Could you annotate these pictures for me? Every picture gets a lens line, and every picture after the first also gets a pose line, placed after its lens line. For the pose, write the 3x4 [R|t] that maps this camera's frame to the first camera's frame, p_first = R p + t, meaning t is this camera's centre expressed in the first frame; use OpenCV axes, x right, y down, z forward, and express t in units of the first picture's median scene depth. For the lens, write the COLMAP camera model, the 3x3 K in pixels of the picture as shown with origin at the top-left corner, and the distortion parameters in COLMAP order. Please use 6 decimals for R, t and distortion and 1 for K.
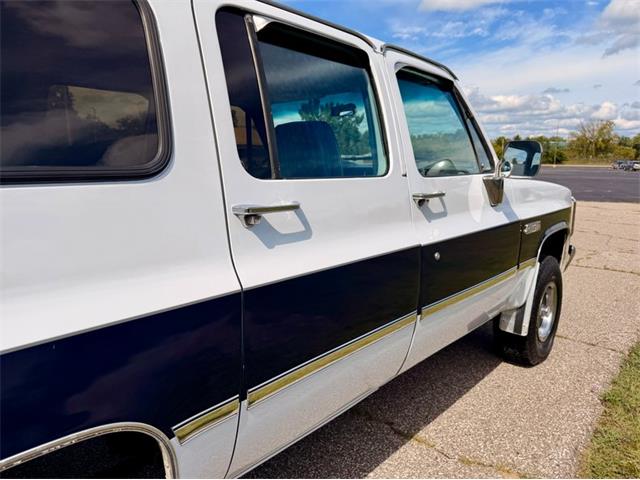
lens RADIAL K [[479.5, 0, 325.3], [0, 479.5, 242.4], [0, 0, 1]] dist [-0.000249, 0.001156]
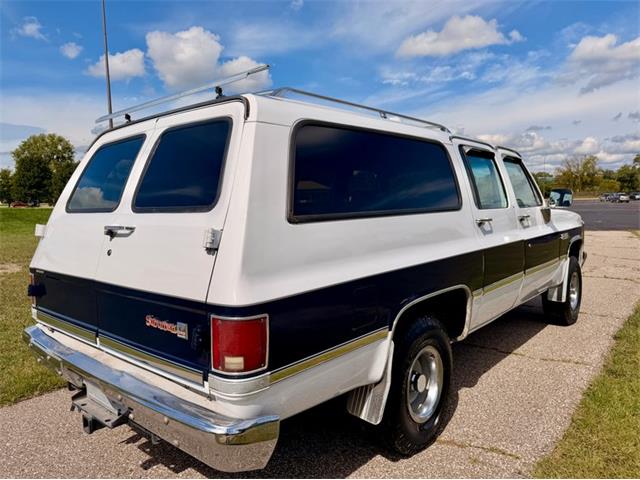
lens RADIAL K [[479.5, 0, 325.3], [0, 479.5, 242.4], [0, 0, 1]] dist [-0.000249, 0.001156]
pose [[0.999292, -0.034766, 0.014390, -0.381932], [0.035875, 0.995671, -0.085751, 0.090411], [-0.011347, 0.086206, 0.996213, -0.593615]]
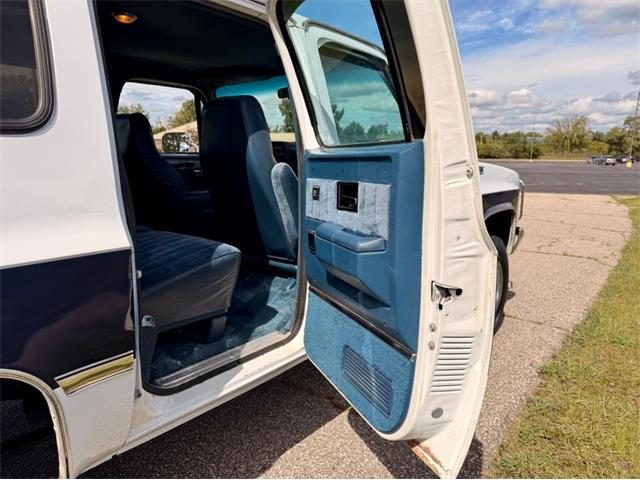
lens RADIAL K [[481.2, 0, 329.6], [0, 481.2, 236.4], [0, 0, 1]] dist [0.006846, 0.003860]
pose [[0.998858, -0.008629, 0.046999, 0.068036], [0.008797, 0.999956, -0.003367, 0.030020], [-0.046968, 0.003777, 0.998889, -0.016143]]
